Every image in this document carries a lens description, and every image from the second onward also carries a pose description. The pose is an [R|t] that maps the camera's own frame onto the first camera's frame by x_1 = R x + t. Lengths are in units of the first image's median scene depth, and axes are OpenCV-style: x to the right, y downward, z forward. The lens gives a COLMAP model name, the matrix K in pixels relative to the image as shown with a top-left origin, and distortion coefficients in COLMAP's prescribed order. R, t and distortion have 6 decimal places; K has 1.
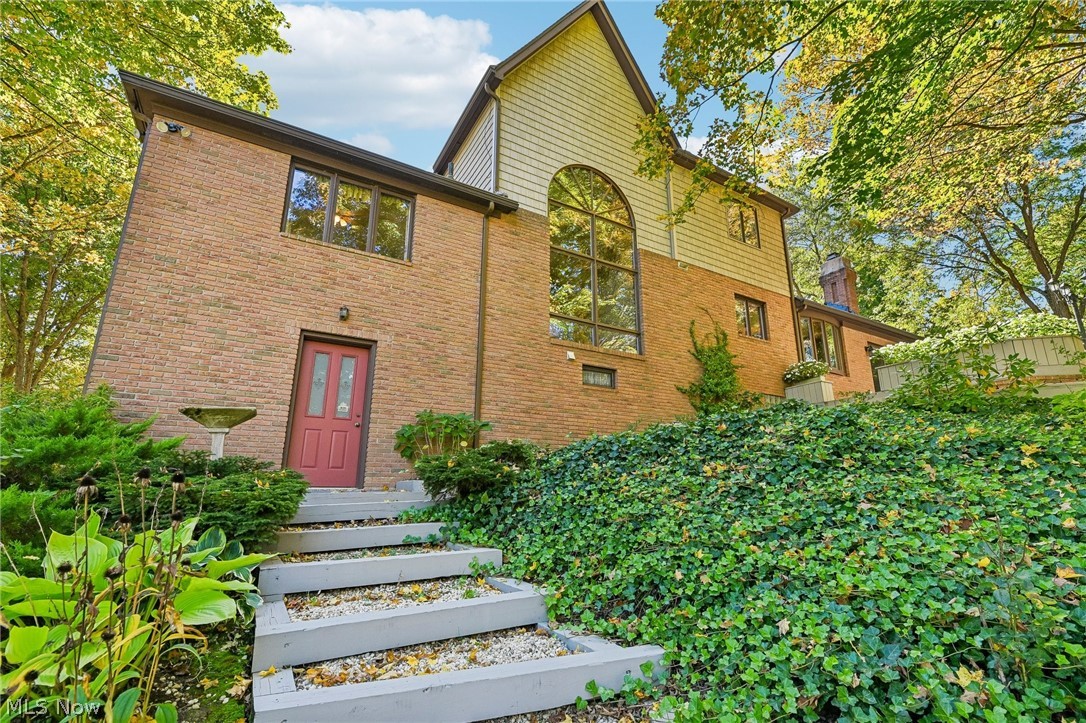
lens RADIAL K [[486.2, 0, 548.5], [0, 486.2, 368.8], [0, 0, 1]] dist [0.000635, -0.001140]
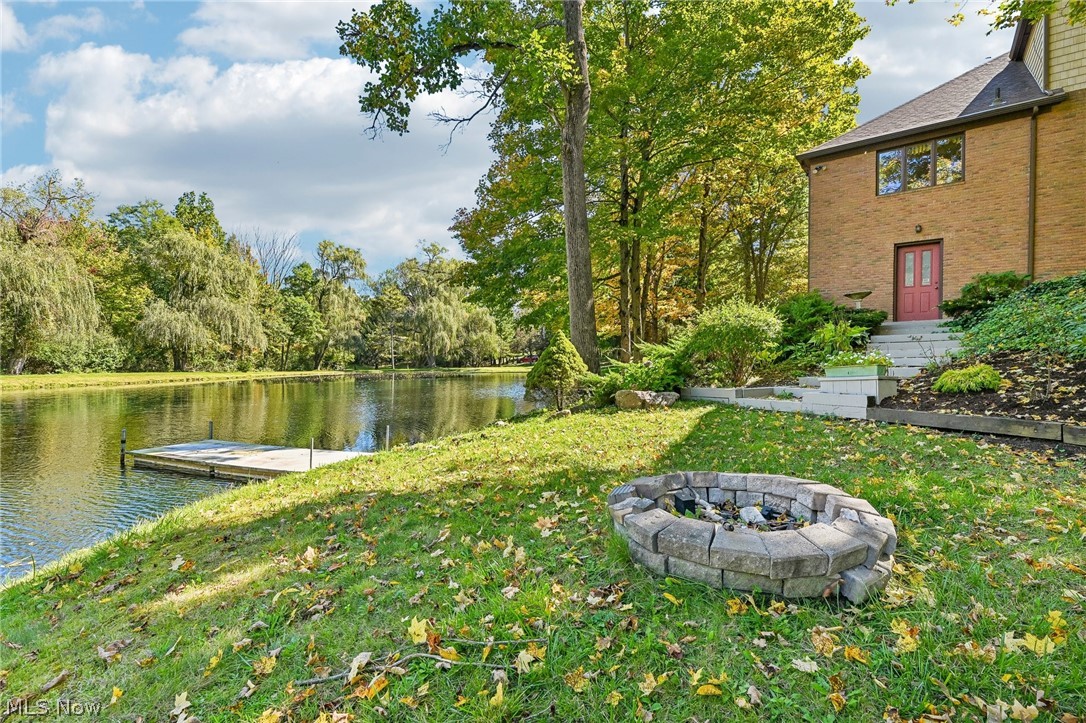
lens RADIAL K [[486.2, 0, 547.6], [0, 486.2, 363.9], [0, 0, 1]] dist [0.000635, -0.001140]
pose [[0.362326, 0.007508, -0.932021, 0.735695], [0.230755, 0.968114, 0.097506, -0.114960], [0.903035, -0.250397, 0.349041, -0.961133]]
